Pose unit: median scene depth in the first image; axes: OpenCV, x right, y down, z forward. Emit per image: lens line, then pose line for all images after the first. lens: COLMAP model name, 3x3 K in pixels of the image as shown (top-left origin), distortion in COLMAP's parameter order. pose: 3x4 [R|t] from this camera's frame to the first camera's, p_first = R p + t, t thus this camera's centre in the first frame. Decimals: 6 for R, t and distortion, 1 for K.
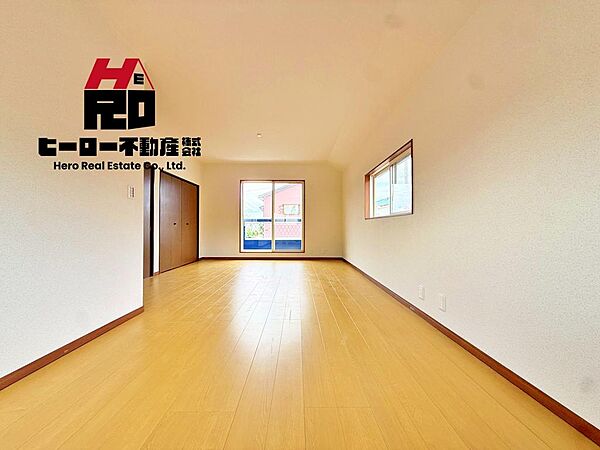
lens RADIAL K [[241.4, 0, 301.3], [0, 241.4, 226.4], [0, 0, 1]] dist [-0.001016, 0.000597]
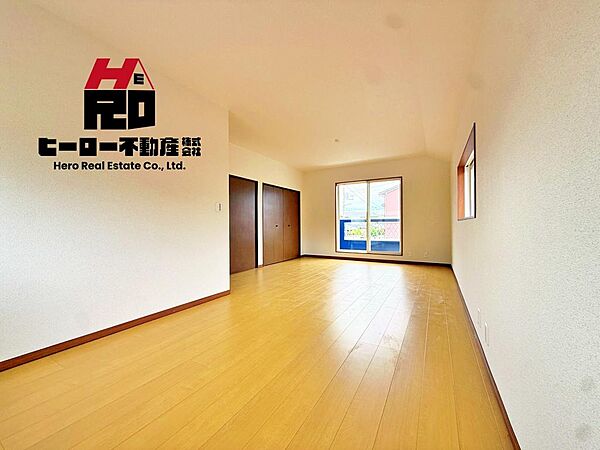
lens RADIAL K [[241.4, 0, 297.5], [0, 241.4, 225.4], [0, 0, 1]] dist [-0.001016, 0.000597]
pose [[0.859933, -0.006721, -0.510362, 0.142625], [0.009181, 0.999955, 0.002300, -0.011900], [0.510324, -0.006664, 0.859957, 0.009480]]
